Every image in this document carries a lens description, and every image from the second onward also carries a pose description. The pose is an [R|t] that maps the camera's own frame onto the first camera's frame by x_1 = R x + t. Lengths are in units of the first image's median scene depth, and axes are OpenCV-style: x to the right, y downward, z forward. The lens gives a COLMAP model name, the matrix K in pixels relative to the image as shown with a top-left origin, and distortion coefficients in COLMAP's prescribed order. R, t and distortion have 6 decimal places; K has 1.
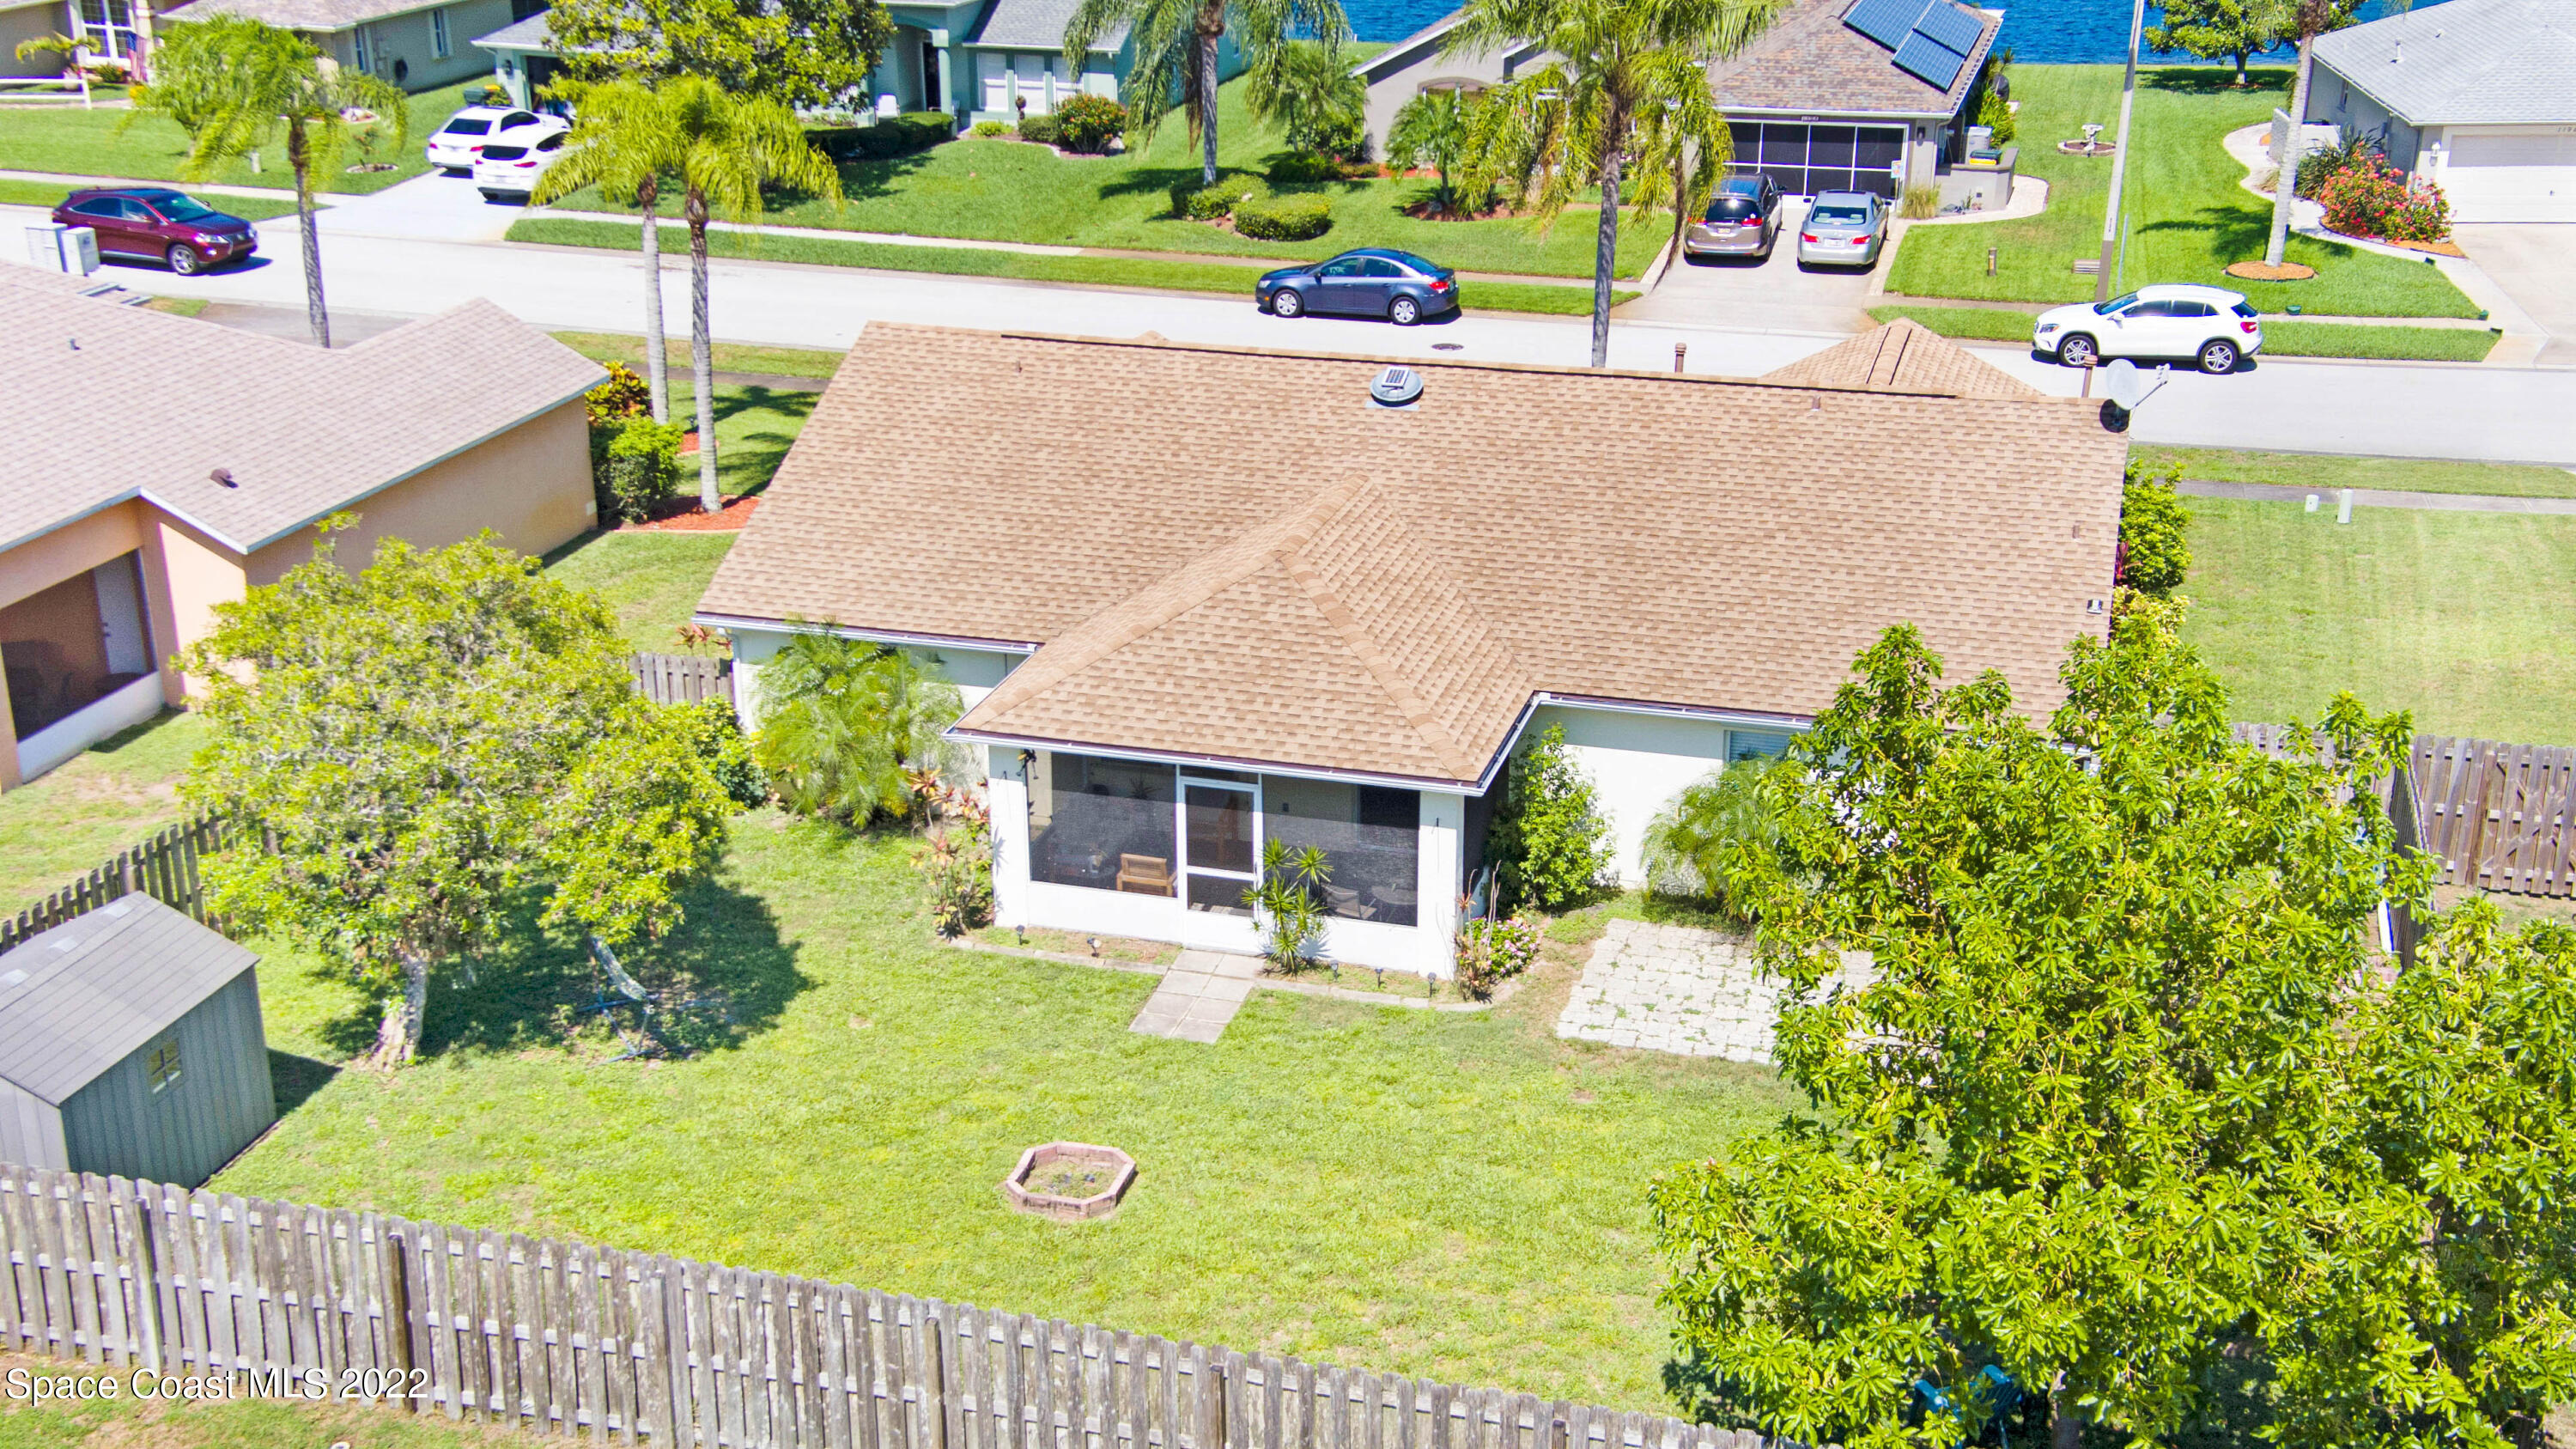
lens RADIAL K [[3113.8, 0, 1288.0], [0, 3113.8, 724.5], [0, 0, 1]] dist [0.024764, 0.026041]
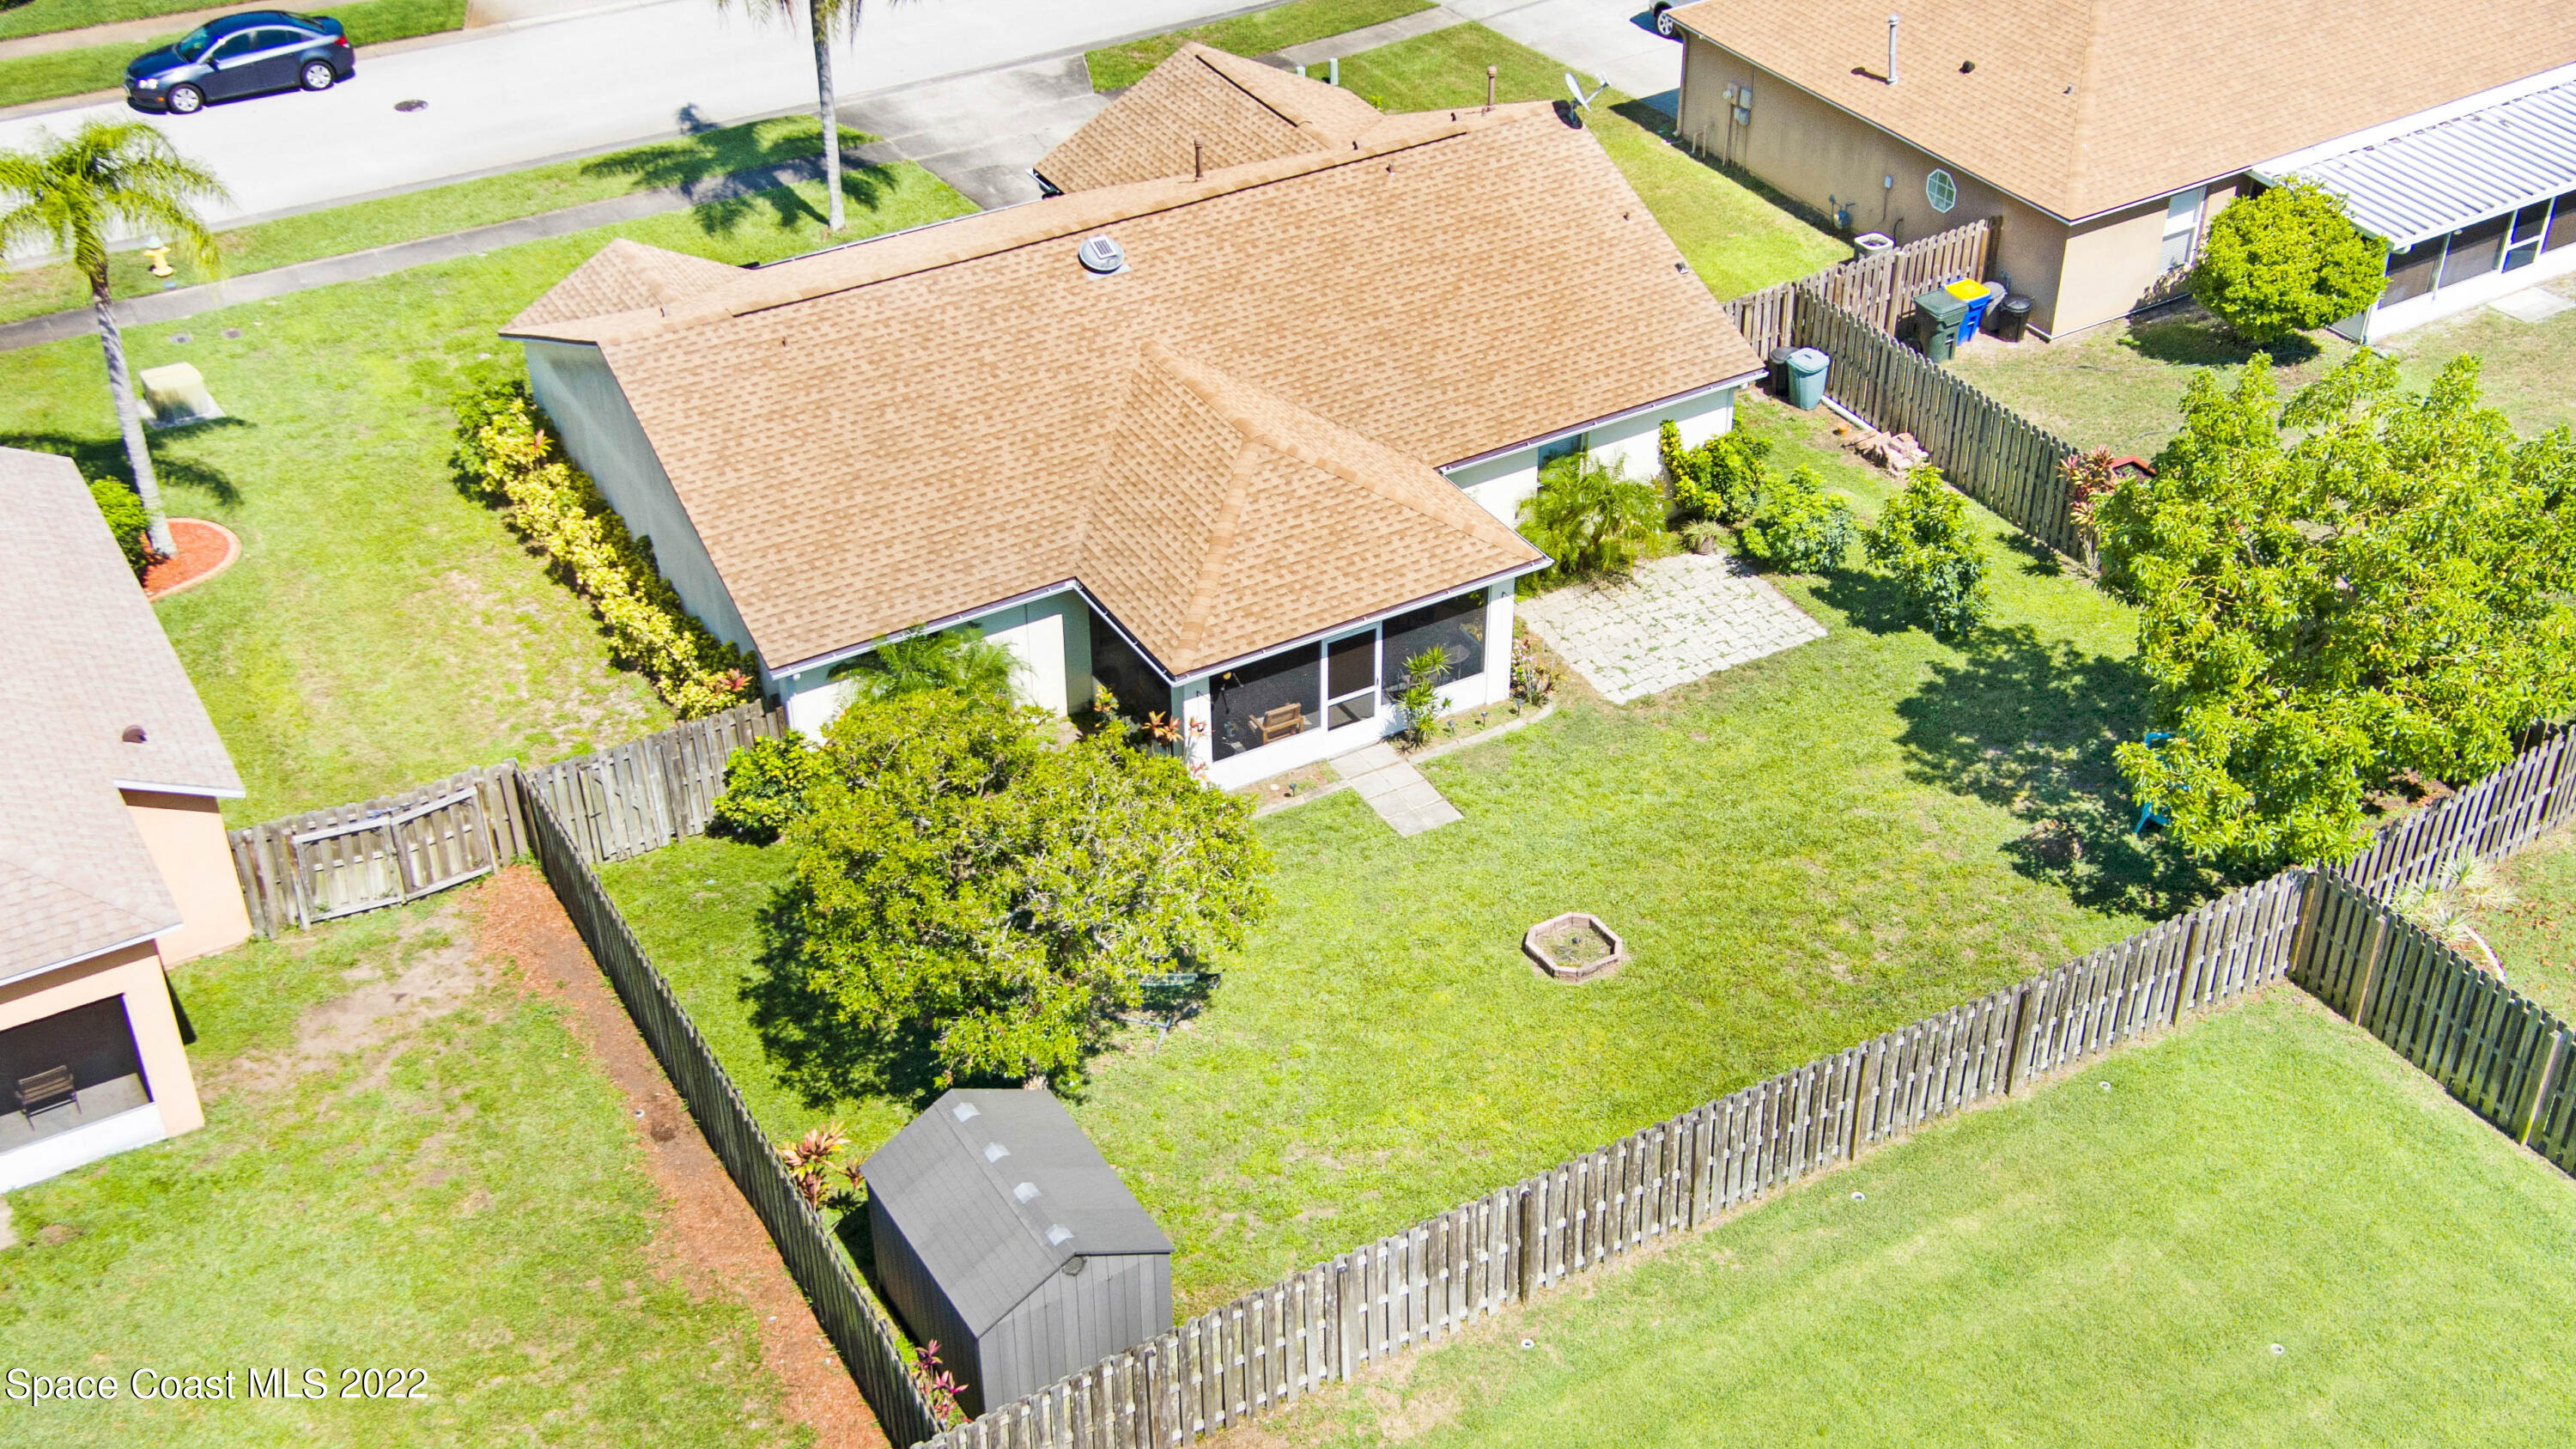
lens RADIAL K [[3113.8, 0, 1288.0], [0, 3113.8, 724.5], [0, 0, 1]] dist [0.024764, 0.026041]
pose [[0.683247, -0.427236, 0.592151, -0.811156], [0.260251, 0.900185, 0.349194, -0.400313], [-0.682233, -0.084478, 0.726238, 0.073821]]
